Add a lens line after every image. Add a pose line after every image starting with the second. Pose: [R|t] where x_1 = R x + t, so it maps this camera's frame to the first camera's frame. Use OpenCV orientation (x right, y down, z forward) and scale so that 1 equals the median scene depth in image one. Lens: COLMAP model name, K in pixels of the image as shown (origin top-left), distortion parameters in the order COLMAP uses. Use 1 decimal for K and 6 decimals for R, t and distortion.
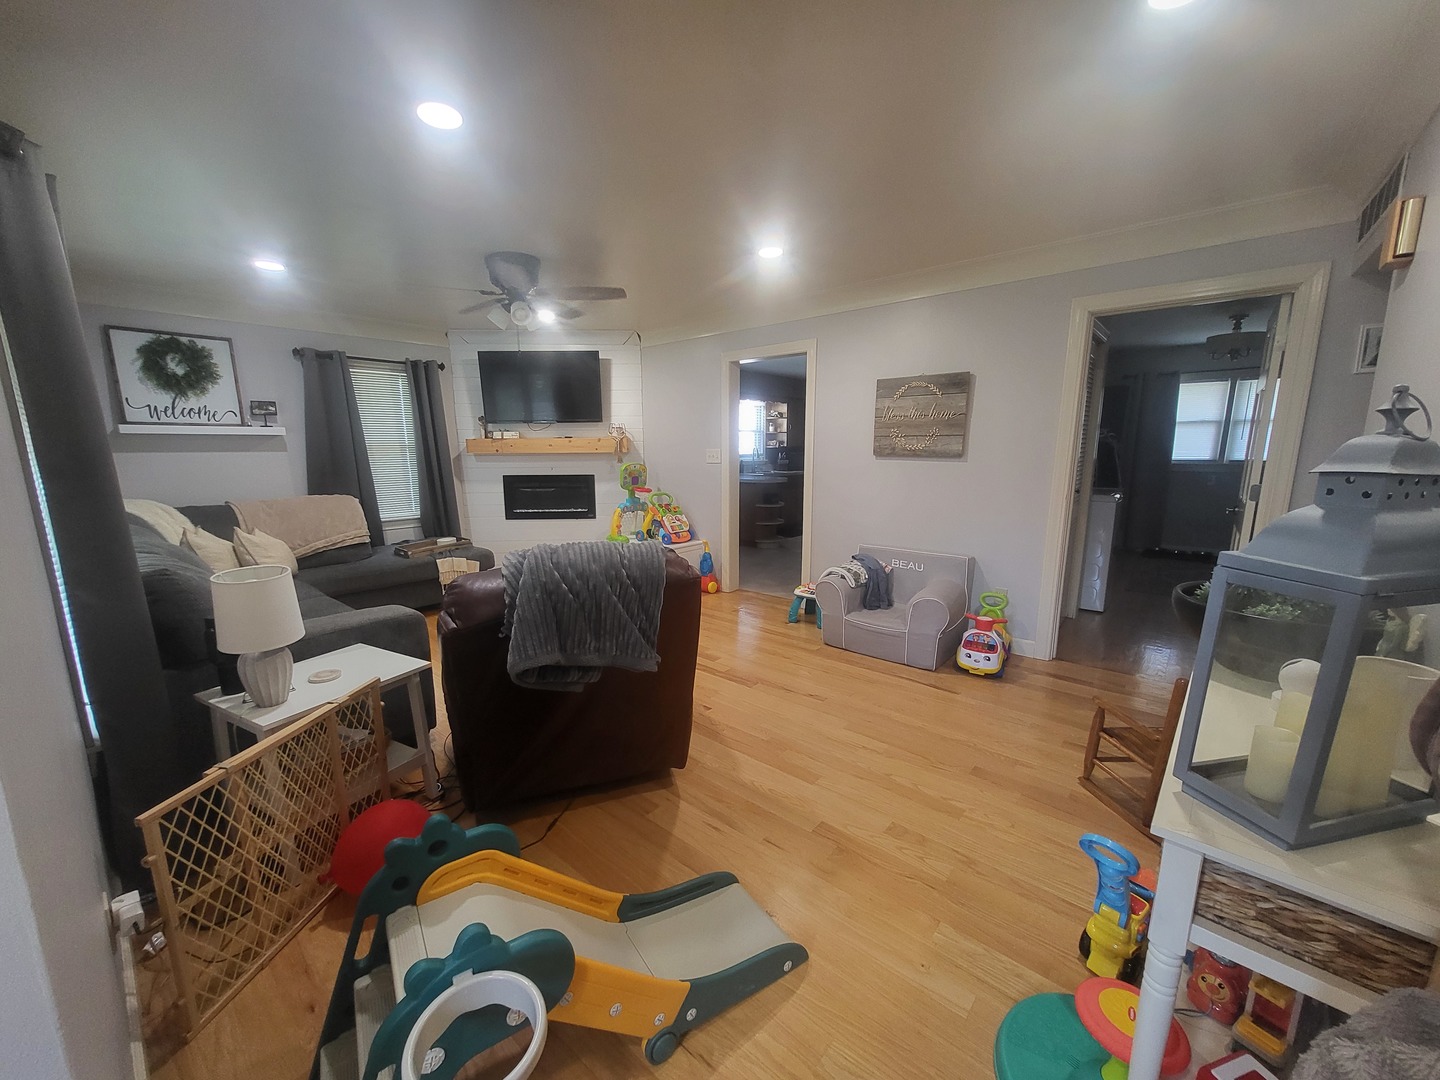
lens RADIAL K [[567.4, 0, 701.8], [0, 567.4, 551.2], [0, 0, 1]] dist [-0.001406, -0.000212]
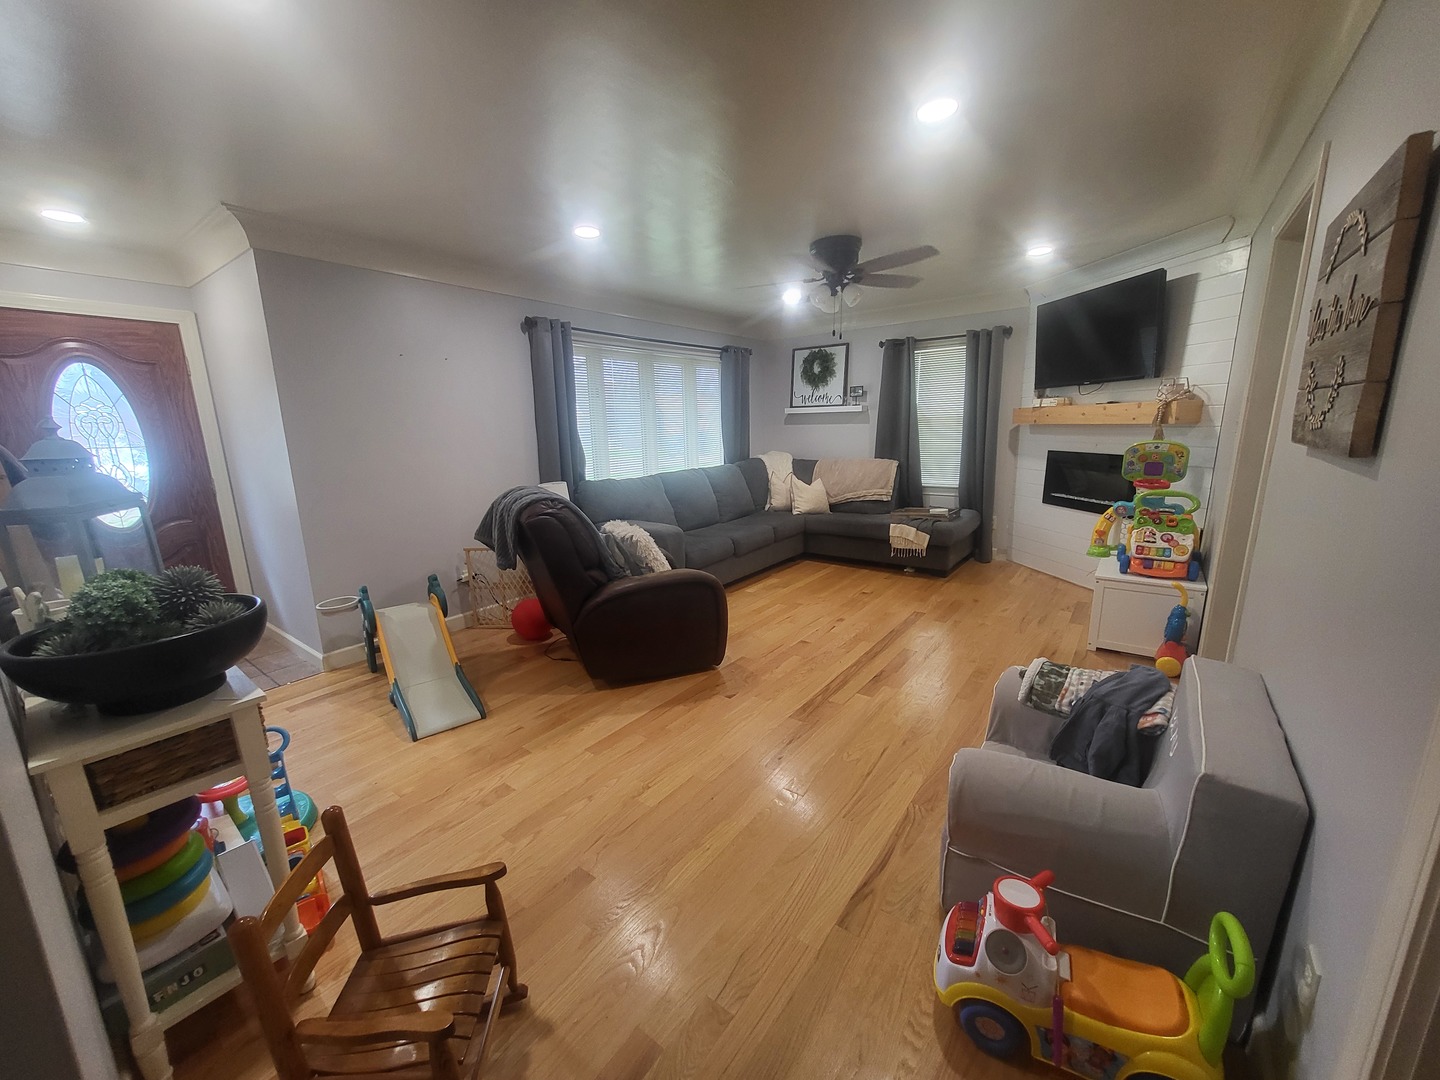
lens RADIAL K [[567.4, 0, 701.8], [0, 567.4, 551.2], [0, 0, 1]] dist [-0.001406, -0.000212]
pose [[0.071086, 0.219982, -0.972910, 0.621204], [-0.159148, 0.965384, 0.206652, -0.108036], [0.984692, 0.140147, 0.103635, 0.563125]]
